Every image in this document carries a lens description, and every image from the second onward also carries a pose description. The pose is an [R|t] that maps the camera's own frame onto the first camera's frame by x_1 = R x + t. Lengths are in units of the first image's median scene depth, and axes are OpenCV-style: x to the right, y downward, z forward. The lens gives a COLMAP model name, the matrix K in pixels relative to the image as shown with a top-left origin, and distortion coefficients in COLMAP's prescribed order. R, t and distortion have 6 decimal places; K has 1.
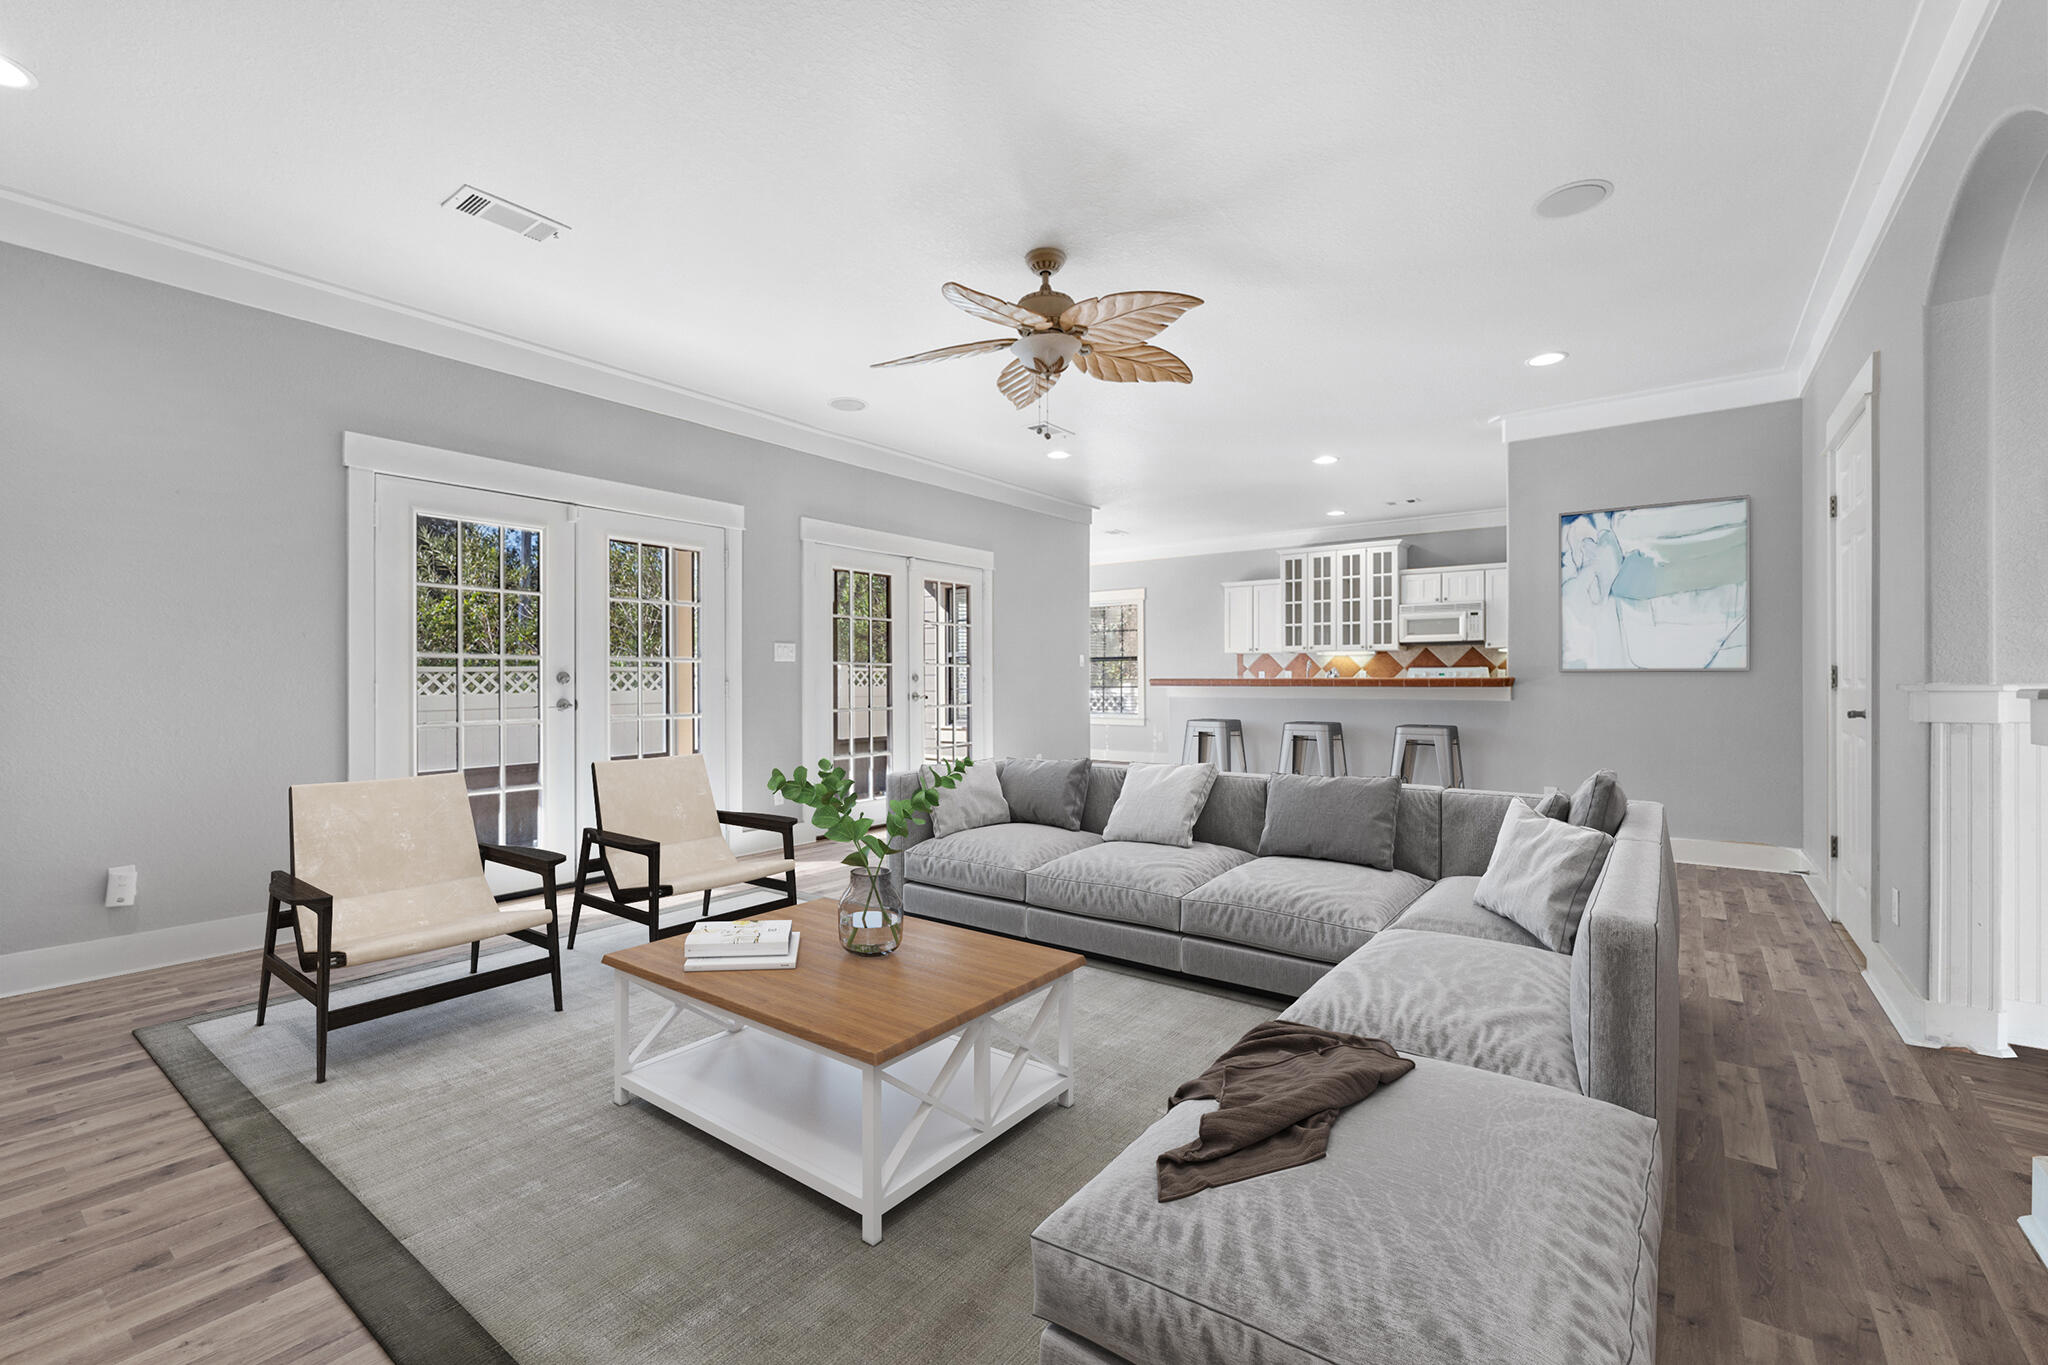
lens RADIAL K [[870.8, 0, 1025.0], [0, 870.8, 678.1], [0, 0, 1]] dist [-0.004667, -0.000758]
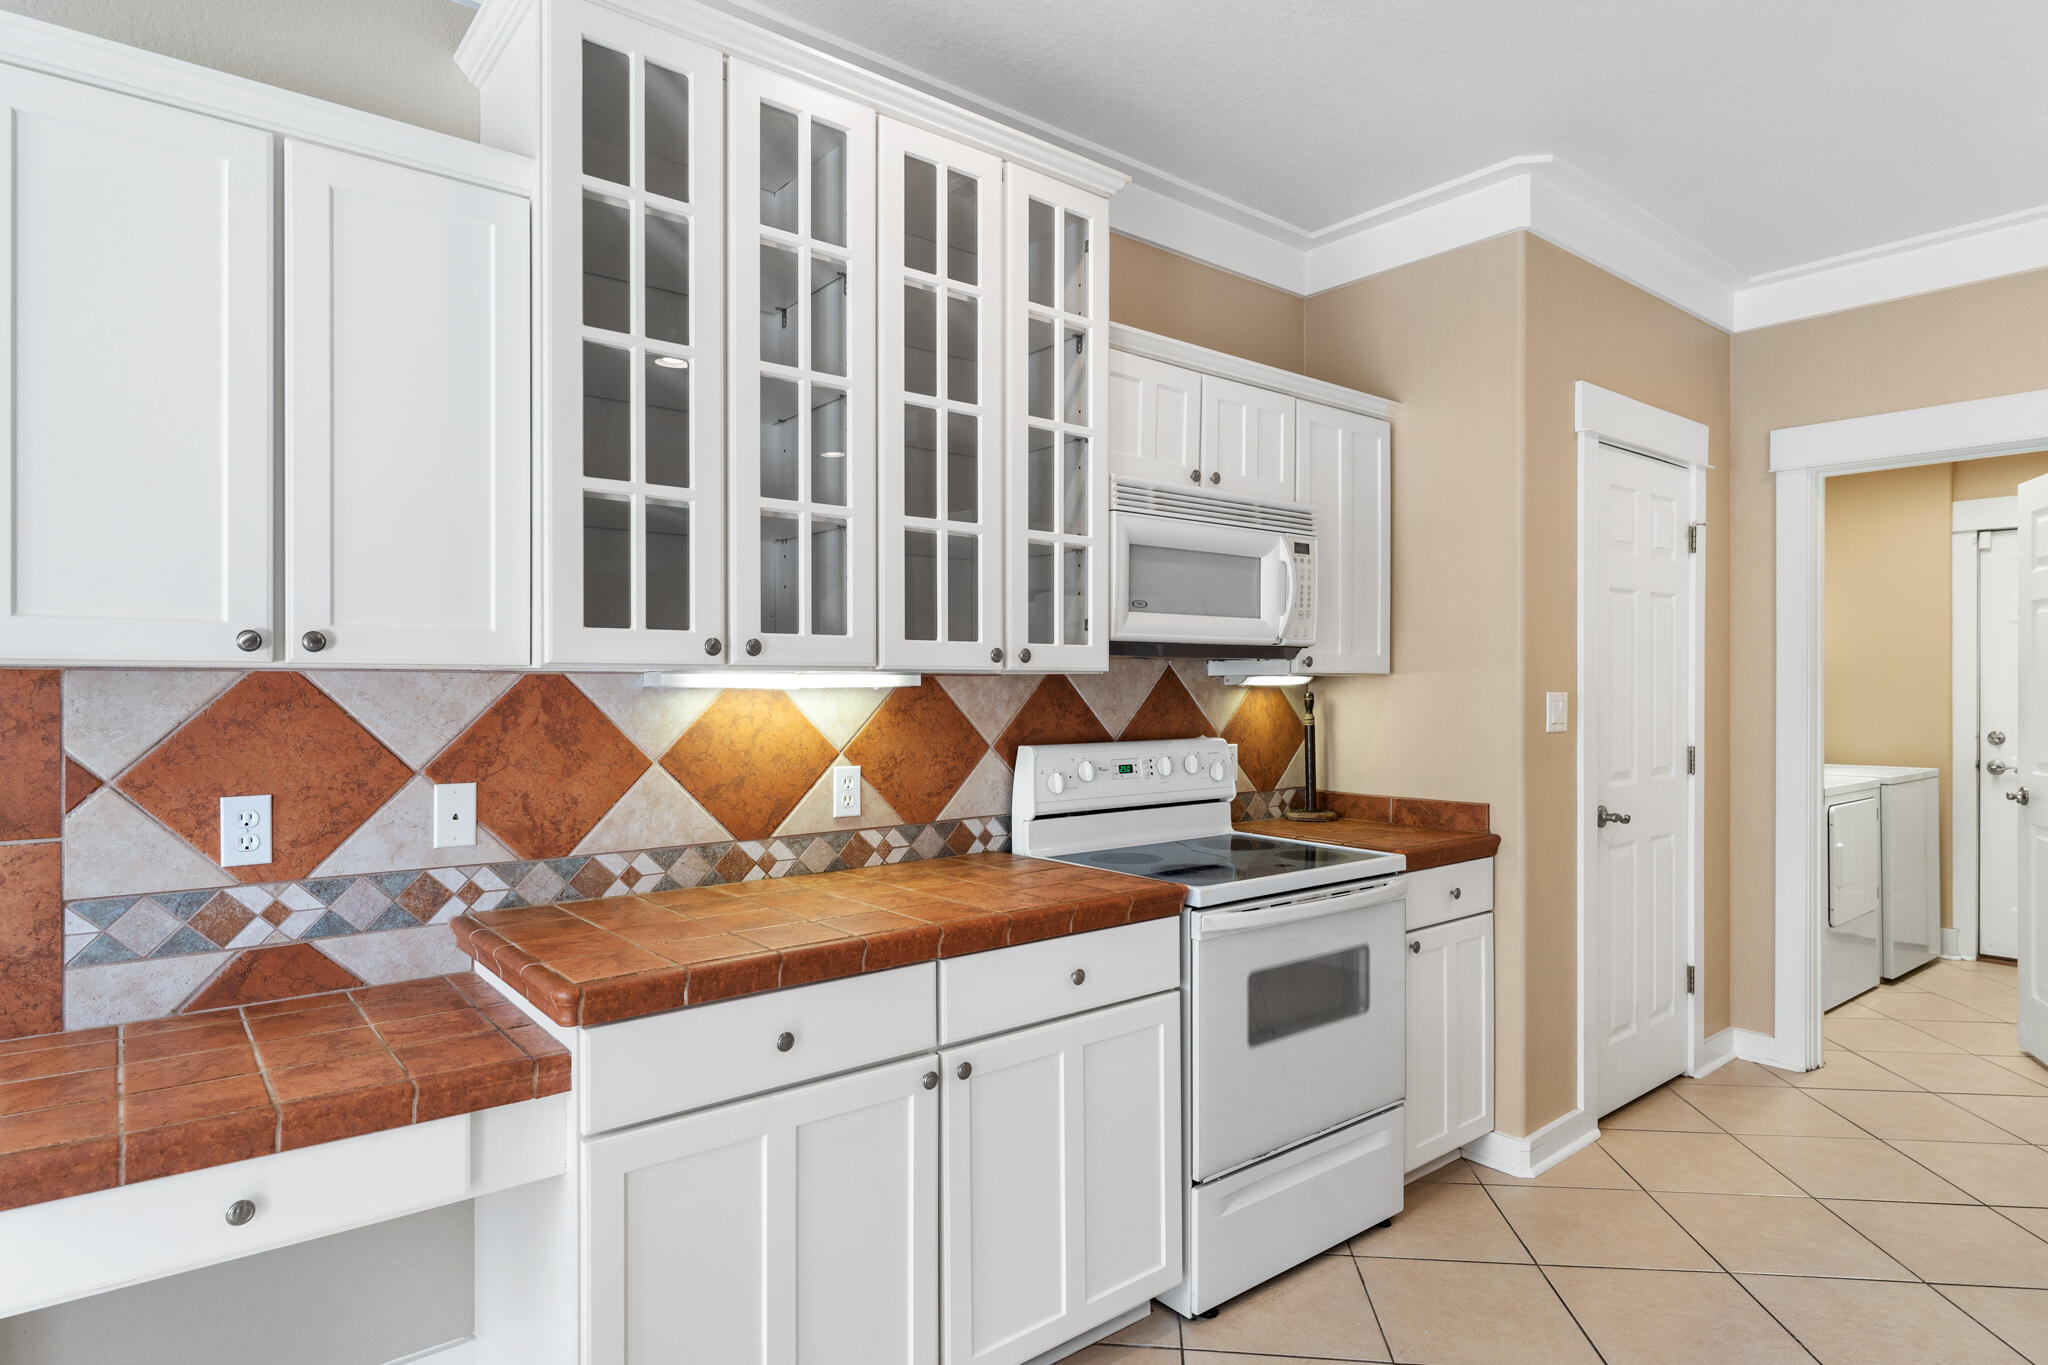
lens RADIAL K [[1110.2, 0, 1021.6], [0, 1110.2, 681.8], [0, 0, 1]] dist [0.002342, 0.000120]
pose [[0.247238, -0.006444, 0.968933, 0.142108], [0.000557, 0.999979, 0.006508, -0.030422], [-0.968955, -0.001070, 0.247236, 0.913028]]
